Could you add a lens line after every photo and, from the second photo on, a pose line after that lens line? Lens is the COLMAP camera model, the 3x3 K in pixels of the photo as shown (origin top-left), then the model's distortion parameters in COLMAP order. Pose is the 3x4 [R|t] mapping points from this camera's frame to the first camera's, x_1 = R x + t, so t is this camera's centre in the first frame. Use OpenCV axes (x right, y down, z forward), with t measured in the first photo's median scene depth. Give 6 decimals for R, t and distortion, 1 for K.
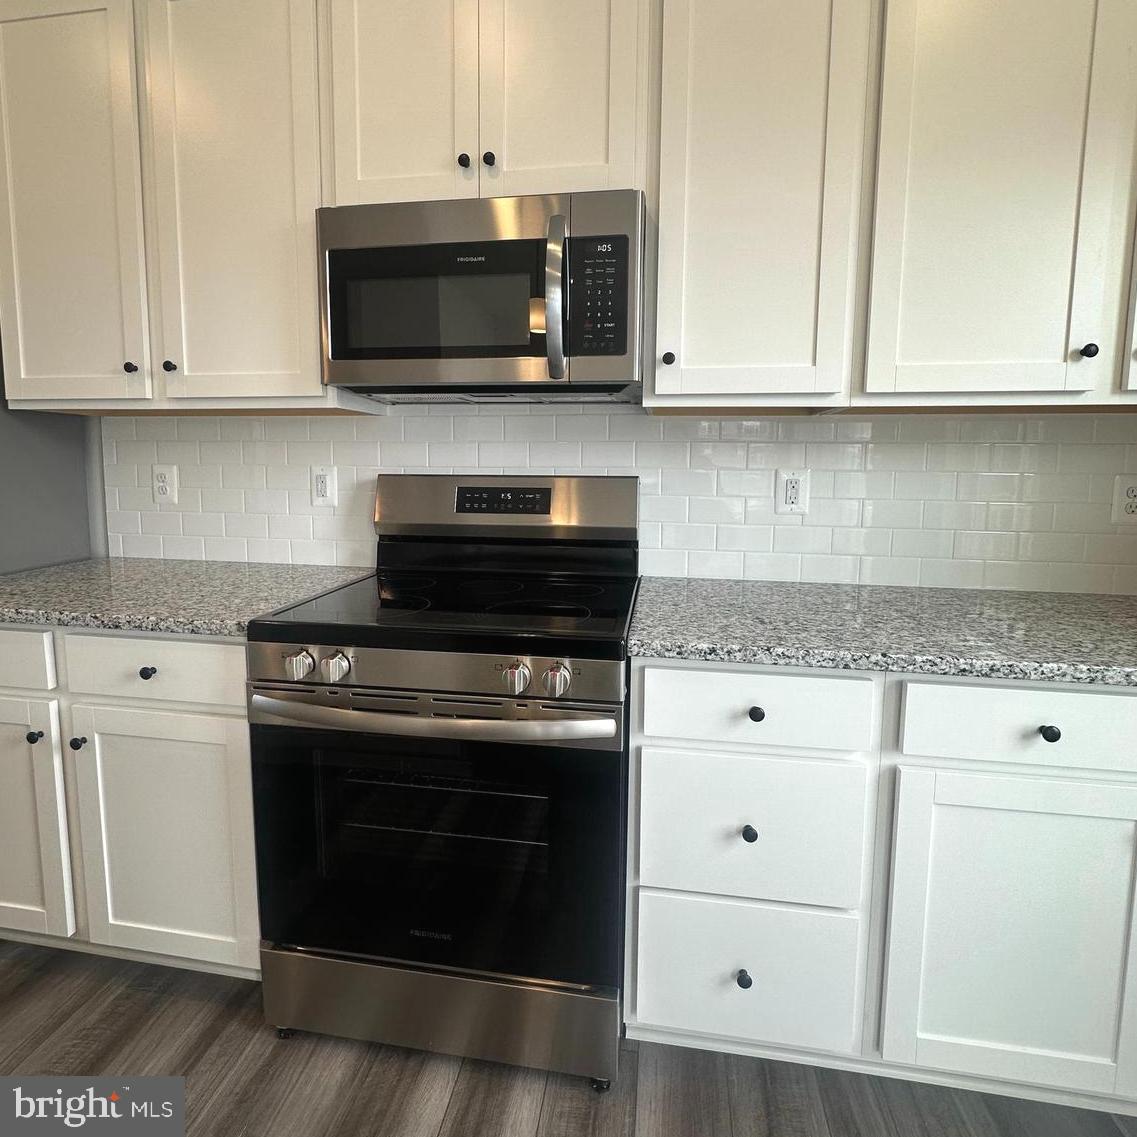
lens RADIAL K [[611.9, 0, 568.8], [0, 611.9, 521.3], [0, 0, 1]] dist [-0.005375, -0.000750]
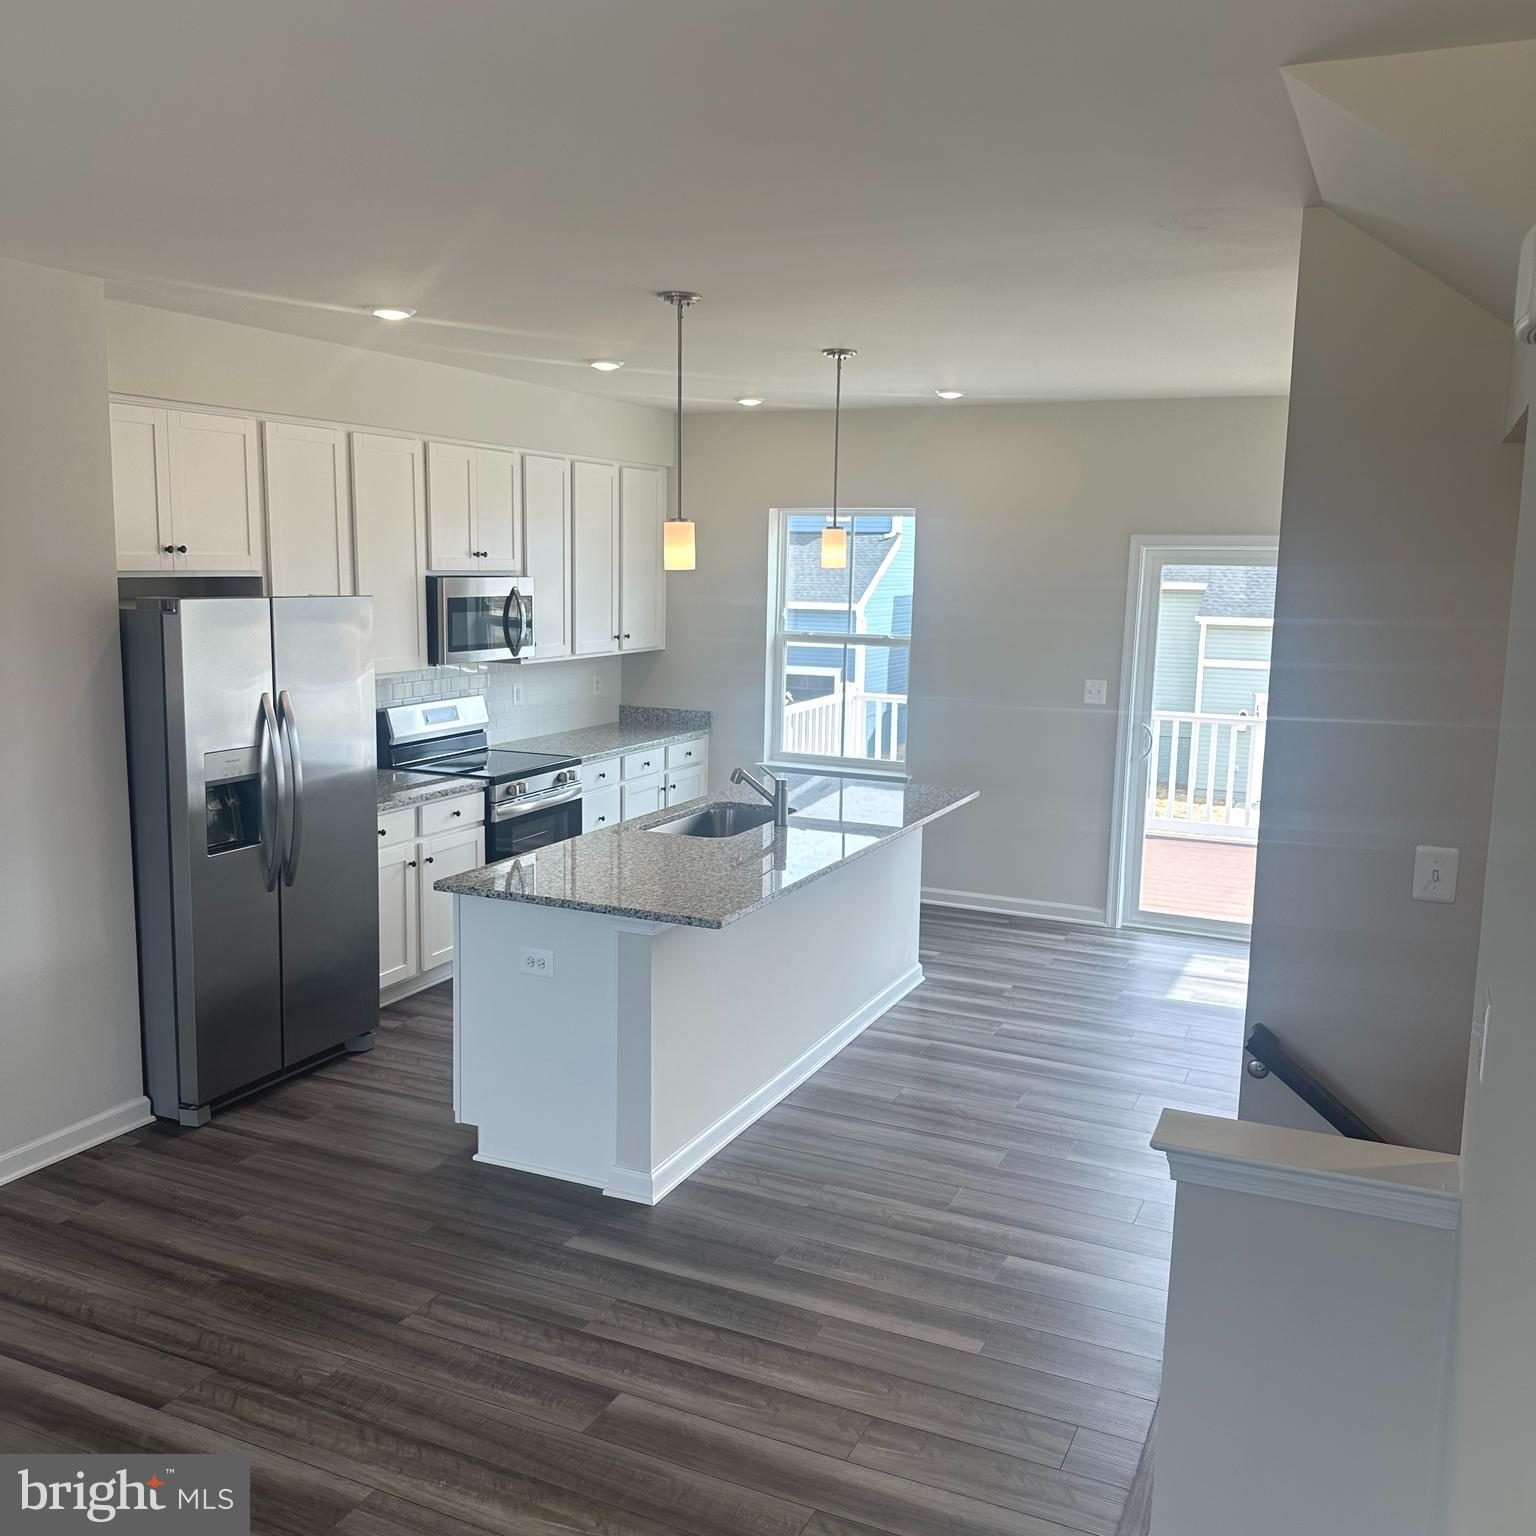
lens RADIAL K [[1430.3, 0, 764.8], [0, 1430.3, 758.4], [0, 0, 1]] dist [0.172071, -0.298723]
pose [[0.267558, -0.139589, 0.953377, -4.847887], [0.079239, 0.989287, 0.122609, -0.437556], [-0.960278, 0.042739, 0.275752, -1.317453]]
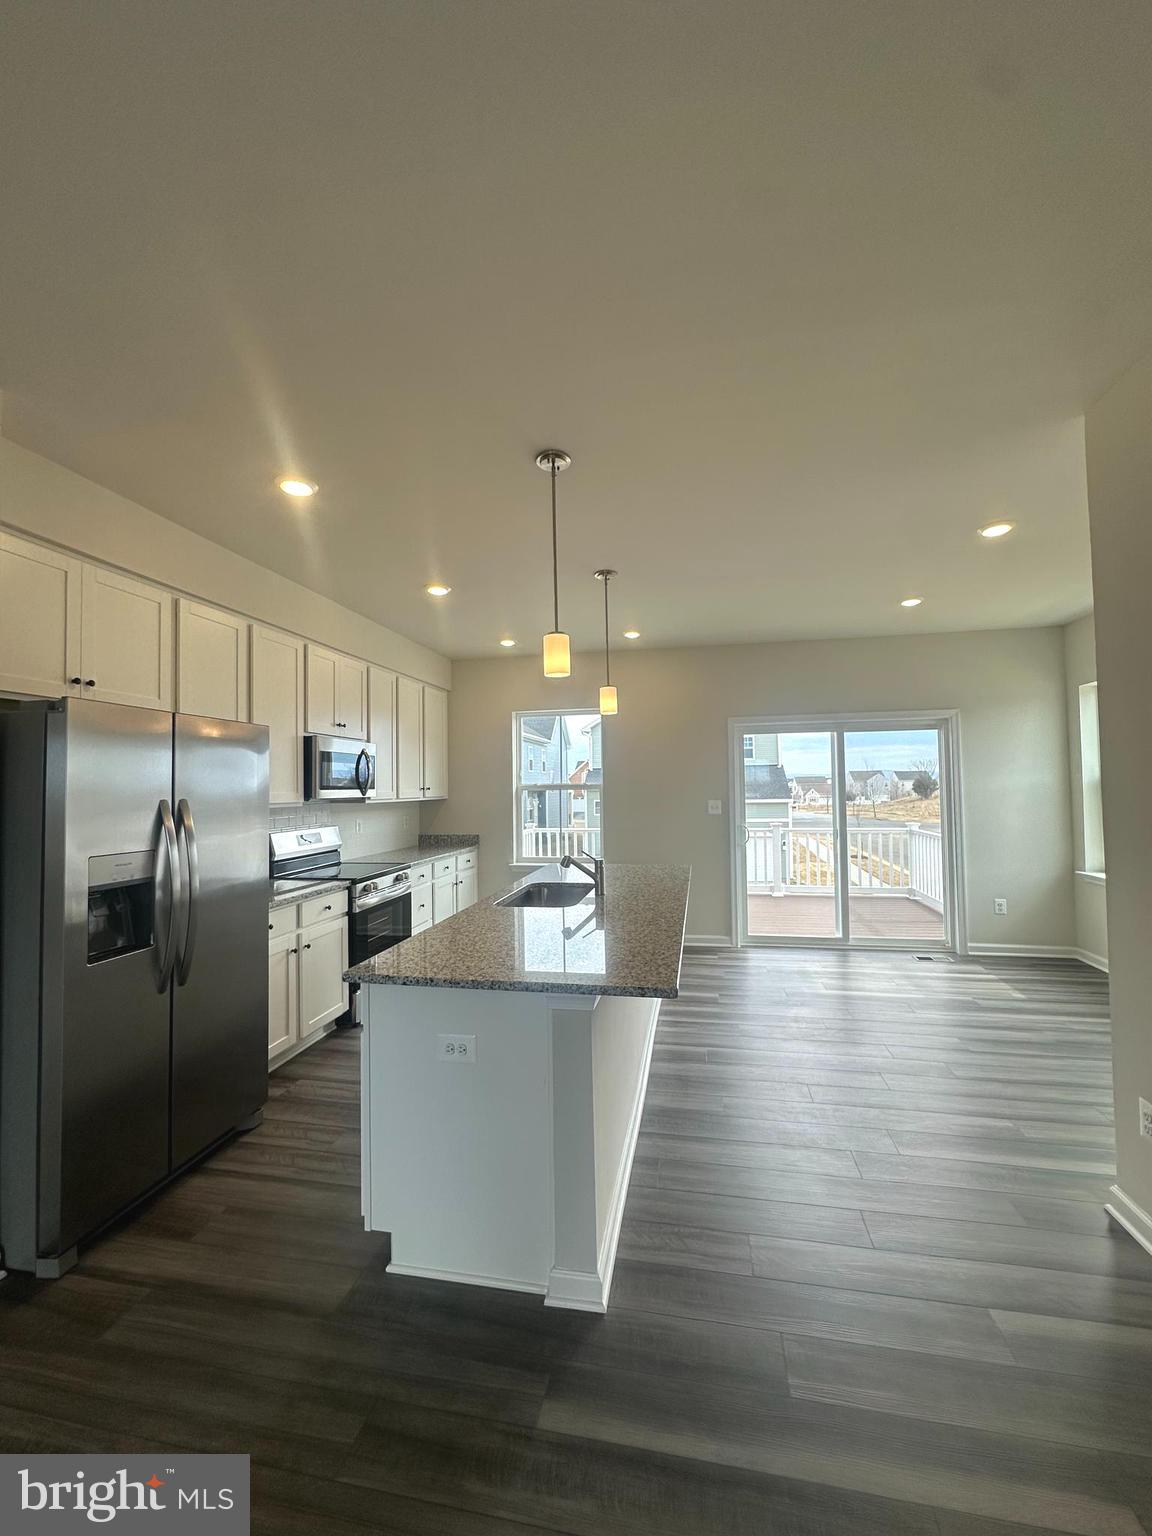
lens RADIAL K [[611.1, 0, 580.1], [0, 611.1, 767.4], [0, 0, 1]] dist [-0.000460, 0.000159]
pose [[0.028747, 0.025164, 0.999270, -3.258120], [0.115039, 0.992957, -0.028314, -0.161017], [-0.992945, 0.115769, 0.025650, -0.255150]]
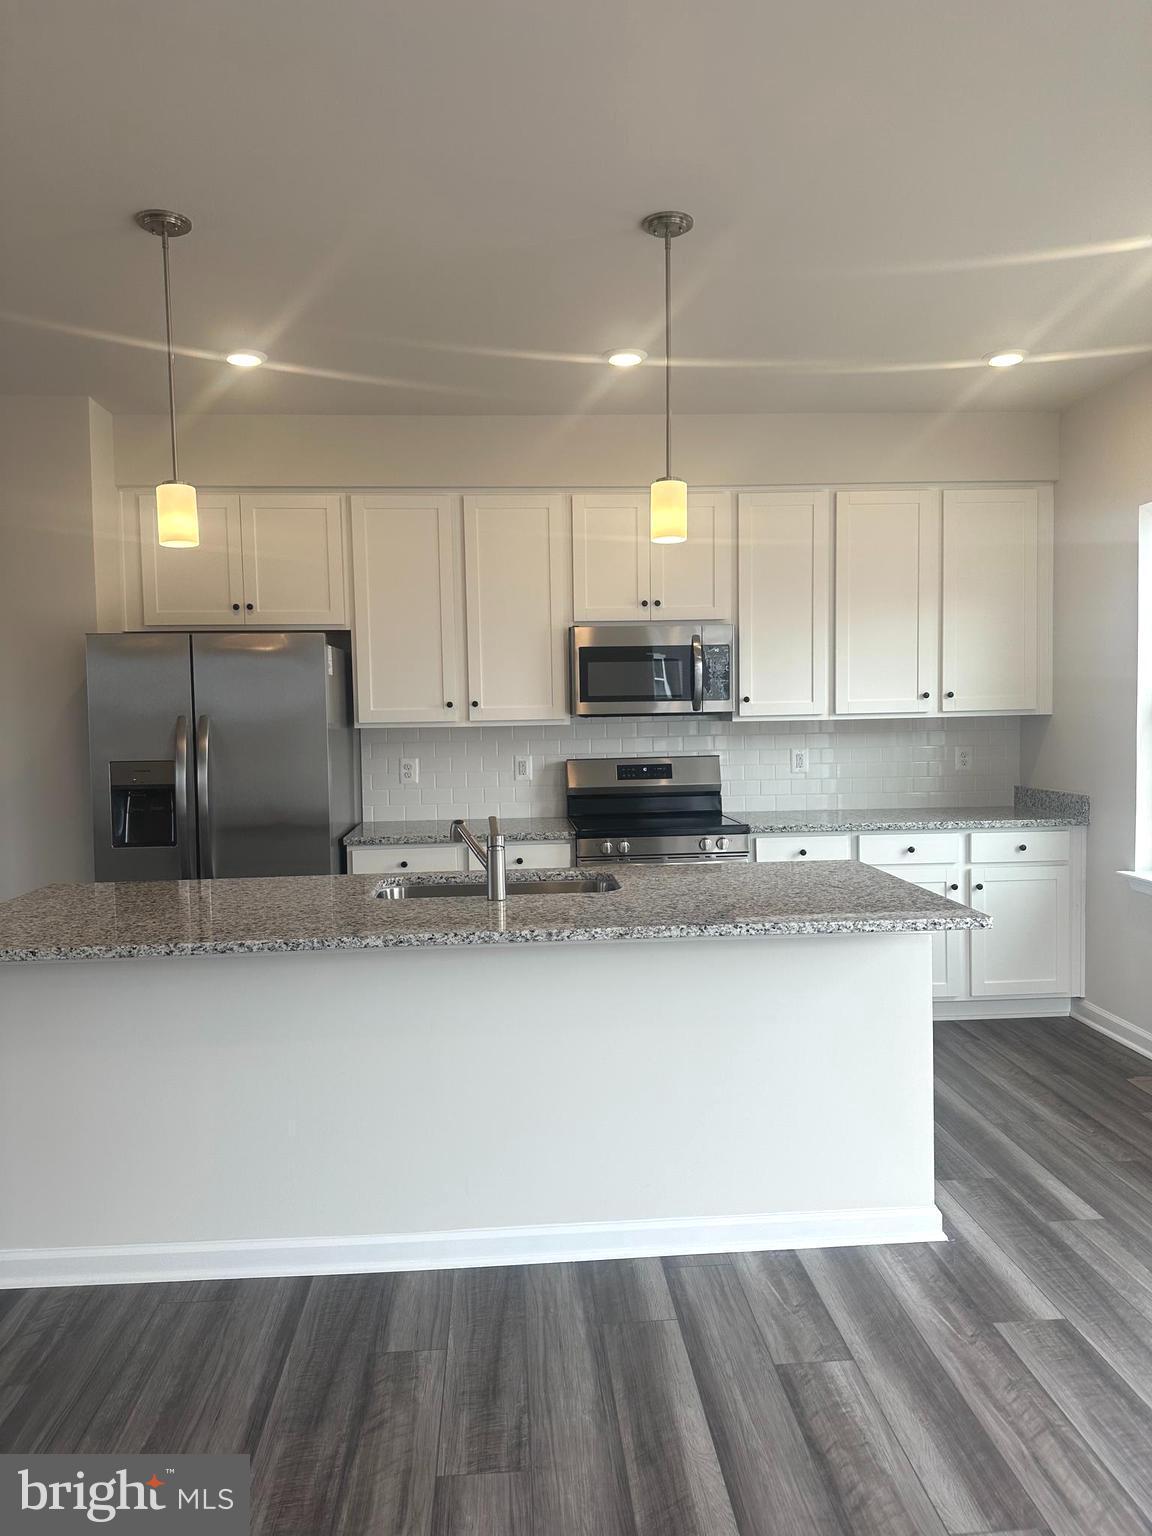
lens RADIAL K [[1067.0, 0, 576.0], [0, 1067.0, 768.0], [0, 0, 1]] dist [0.127622, -0.200959]
pose [[0.973469, -0.038284, 0.225592, -1.240313], [0.048788, 0.997960, -0.041170, 0.088946], [-0.223556, 0.051084, 0.973352, -2.421284]]
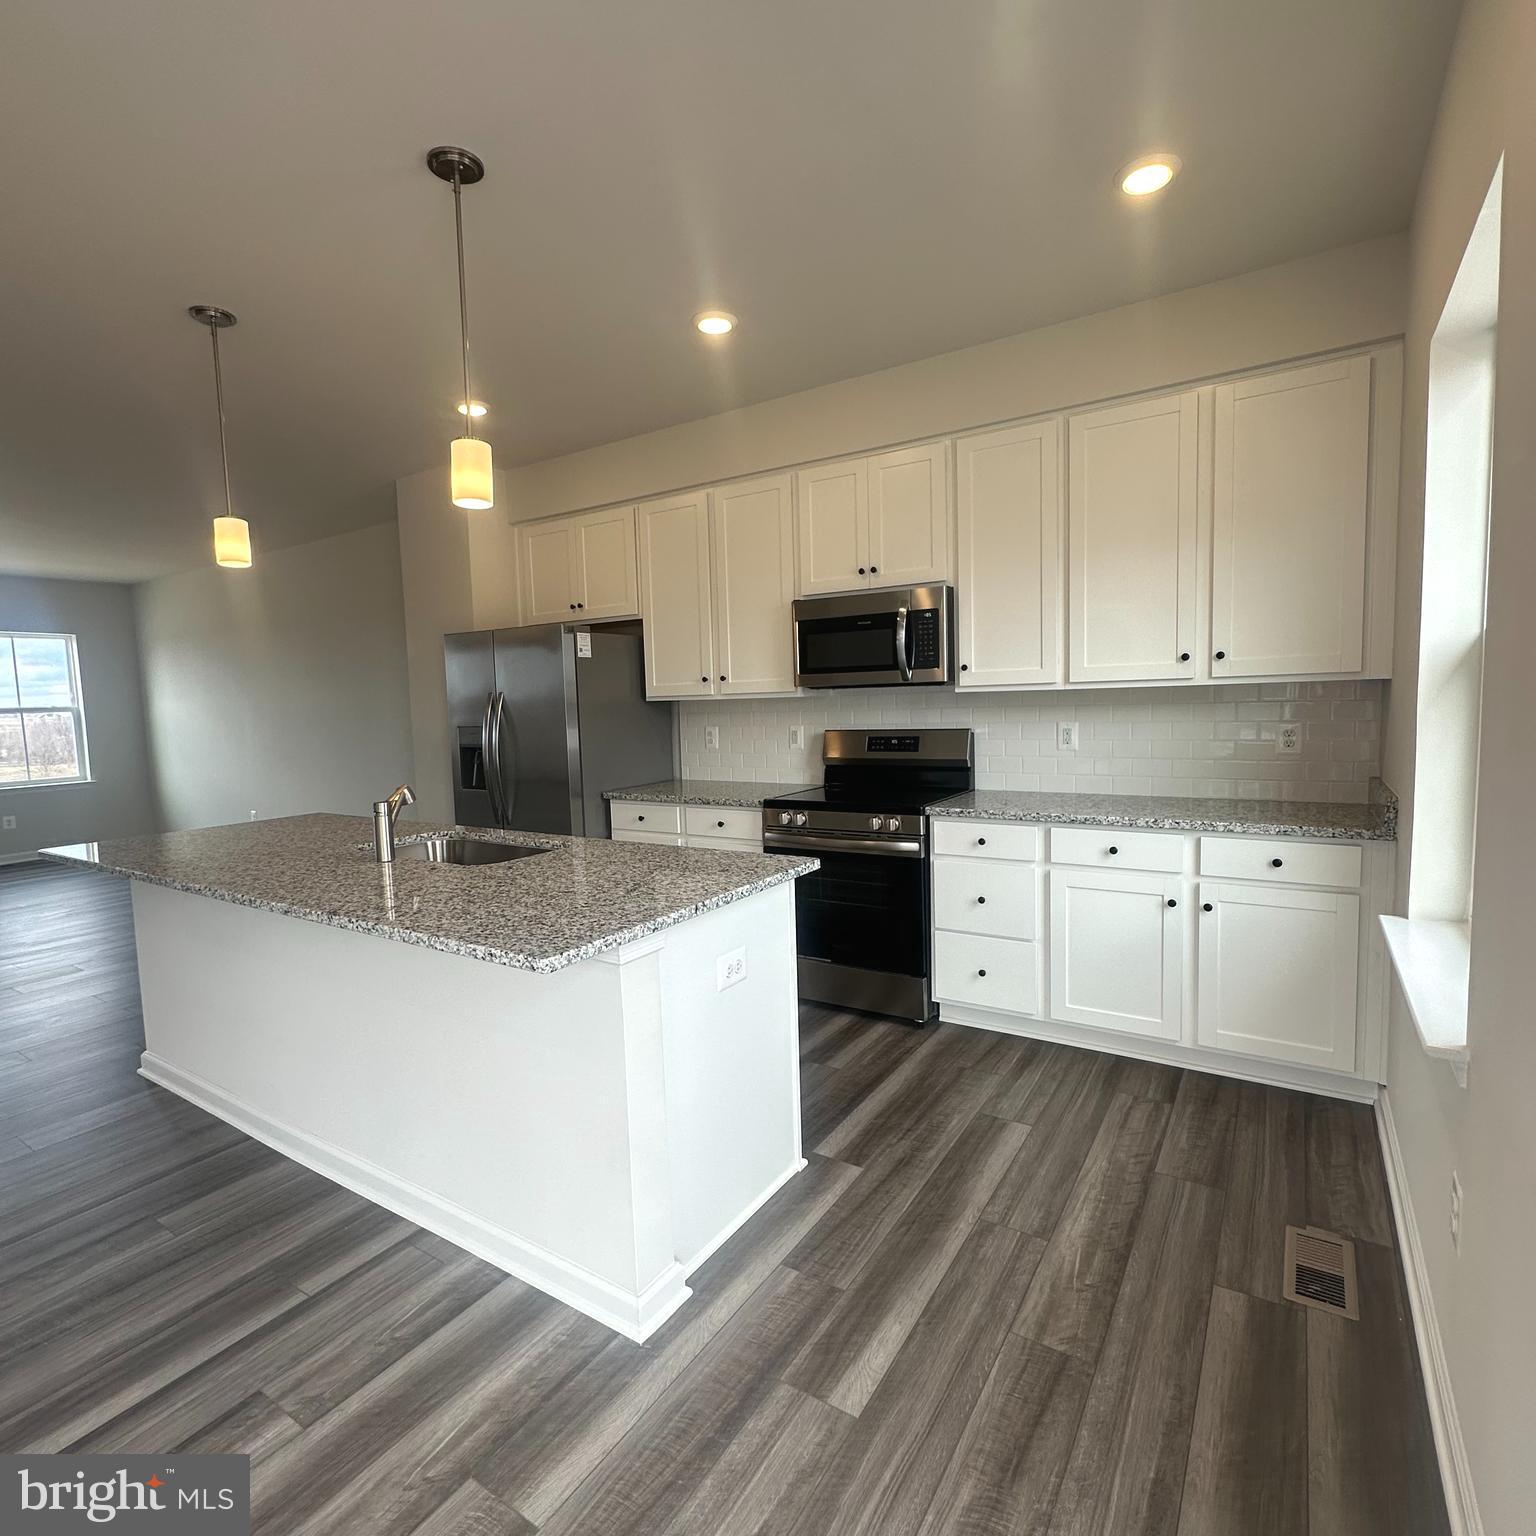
lens RADIAL K [[813.3, 0, 775.8], [0, 813.3, 766.7], [0, 0, 1]] dist [0.004013, -0.008705]
pose [[0.916902, -0.002313, -0.399106, 0.636817], [-0.001870, 0.999947, -0.010089, 0.067021], [0.399108, 0.009997, 0.916849, -1.548302]]
